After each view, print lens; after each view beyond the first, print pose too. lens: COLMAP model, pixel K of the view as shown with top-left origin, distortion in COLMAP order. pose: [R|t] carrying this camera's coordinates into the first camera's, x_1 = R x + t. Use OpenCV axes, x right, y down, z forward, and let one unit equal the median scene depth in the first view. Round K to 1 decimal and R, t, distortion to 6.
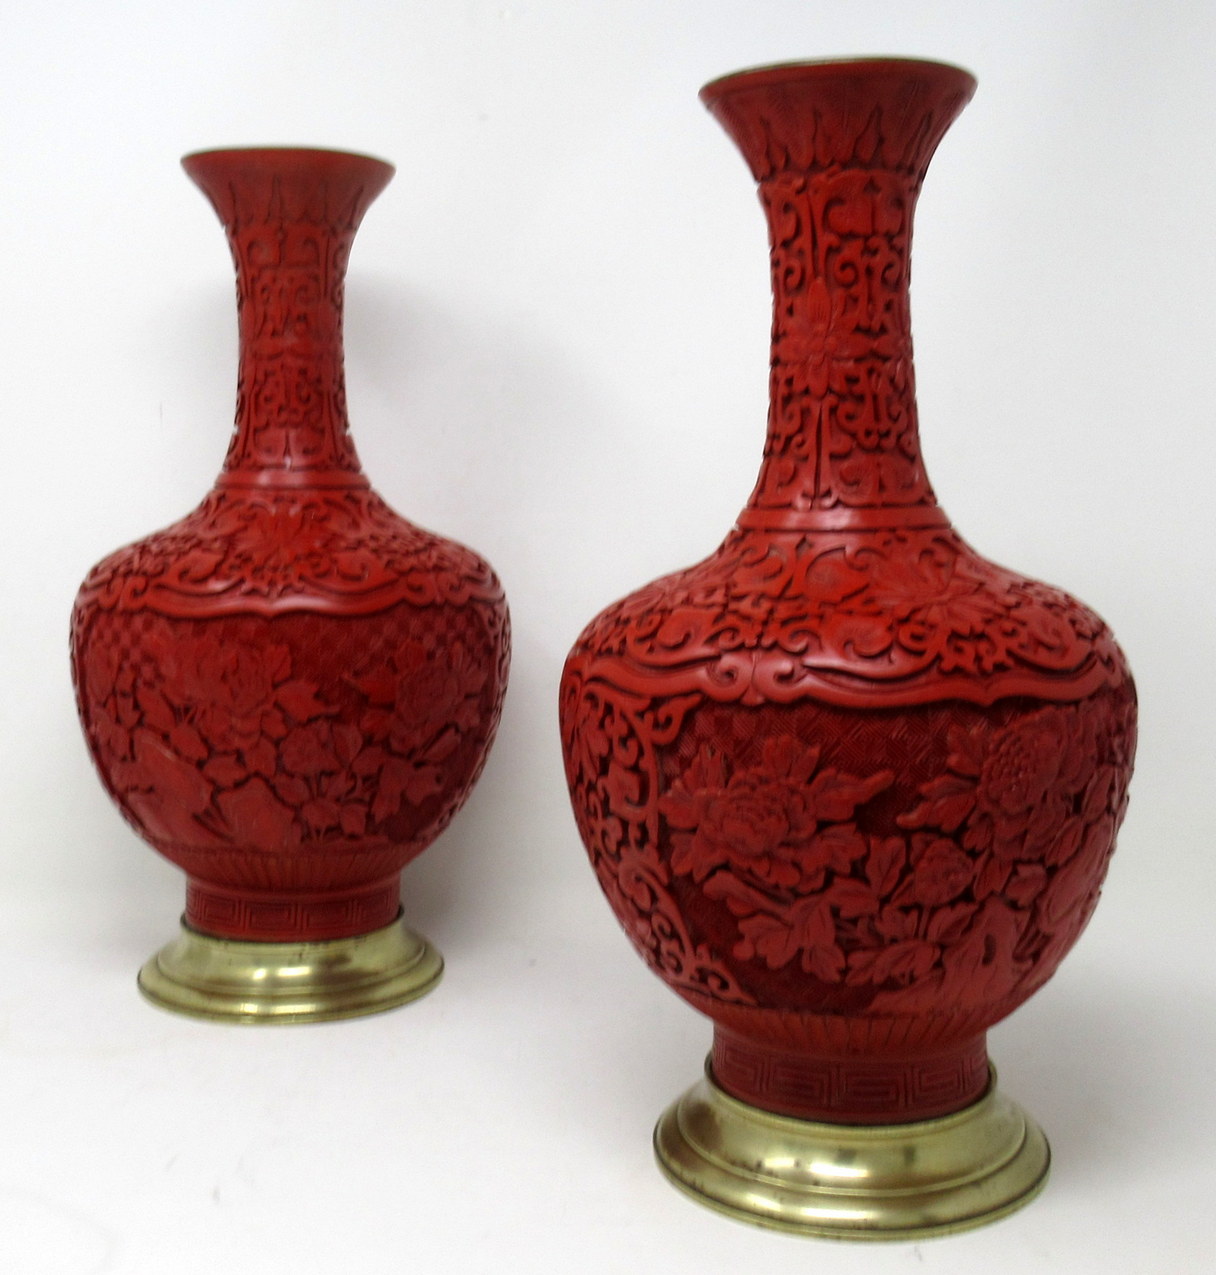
lens RADIAL K [[1705.0, 0, 609.9], [0, 1705.0, 524.9], [0, 0, 1]] dist [0.068597, -0.005927]
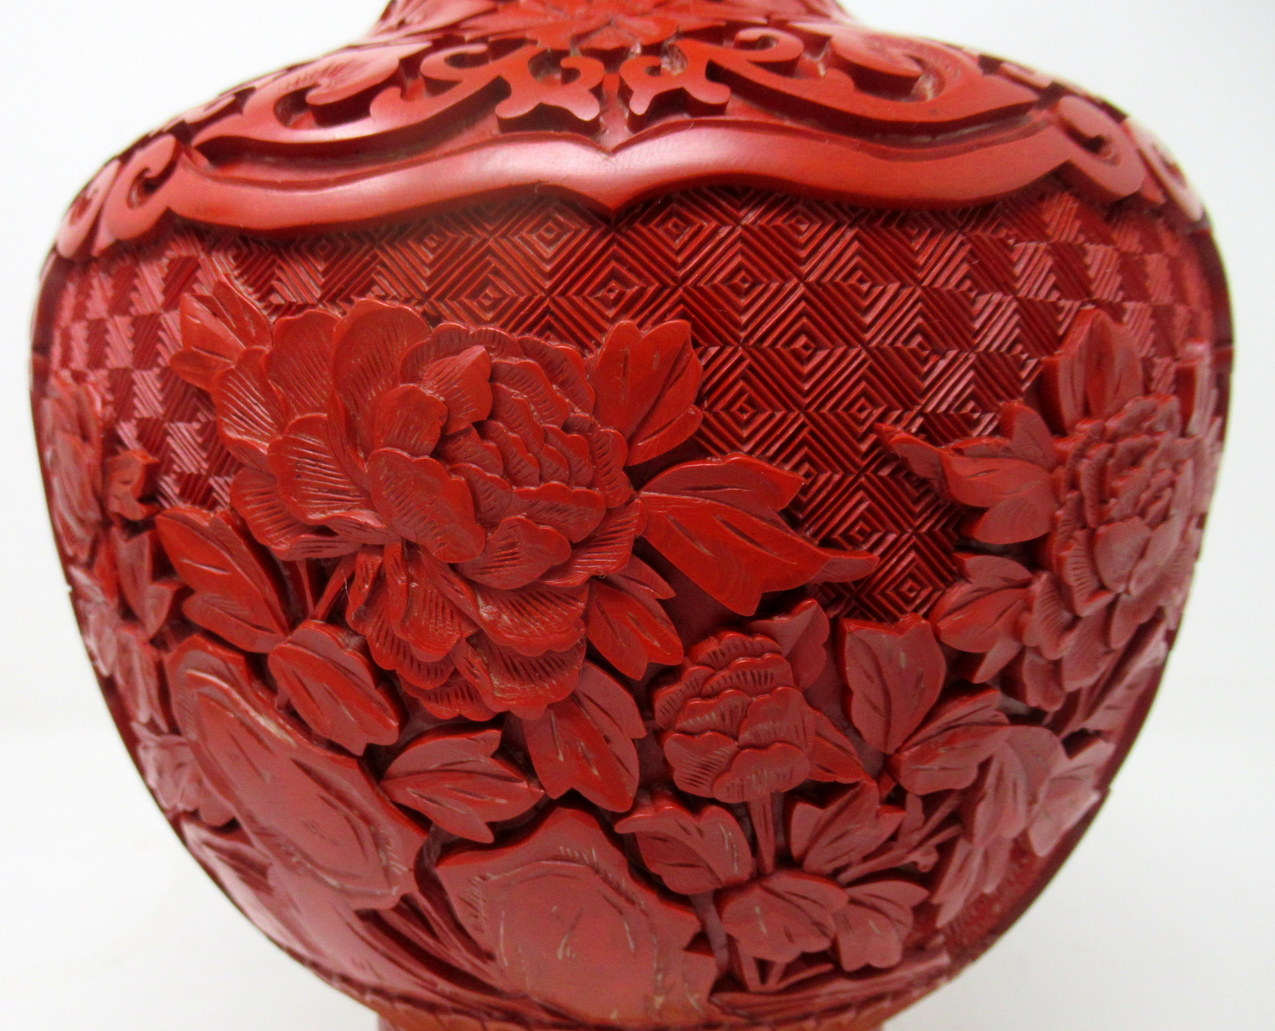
lens RADIAL K [[1355.5, 0, 637.5], [0, 1355.5, 515.5], [0, 0, 1]] dist [0.068862, 0.004605]
pose [[0.996162, -0.020017, -0.085206, -0.174898], [0.024992, 0.998019, 0.057730, 0.086275], [0.083882, -0.059638, 0.994689, 0.778811]]
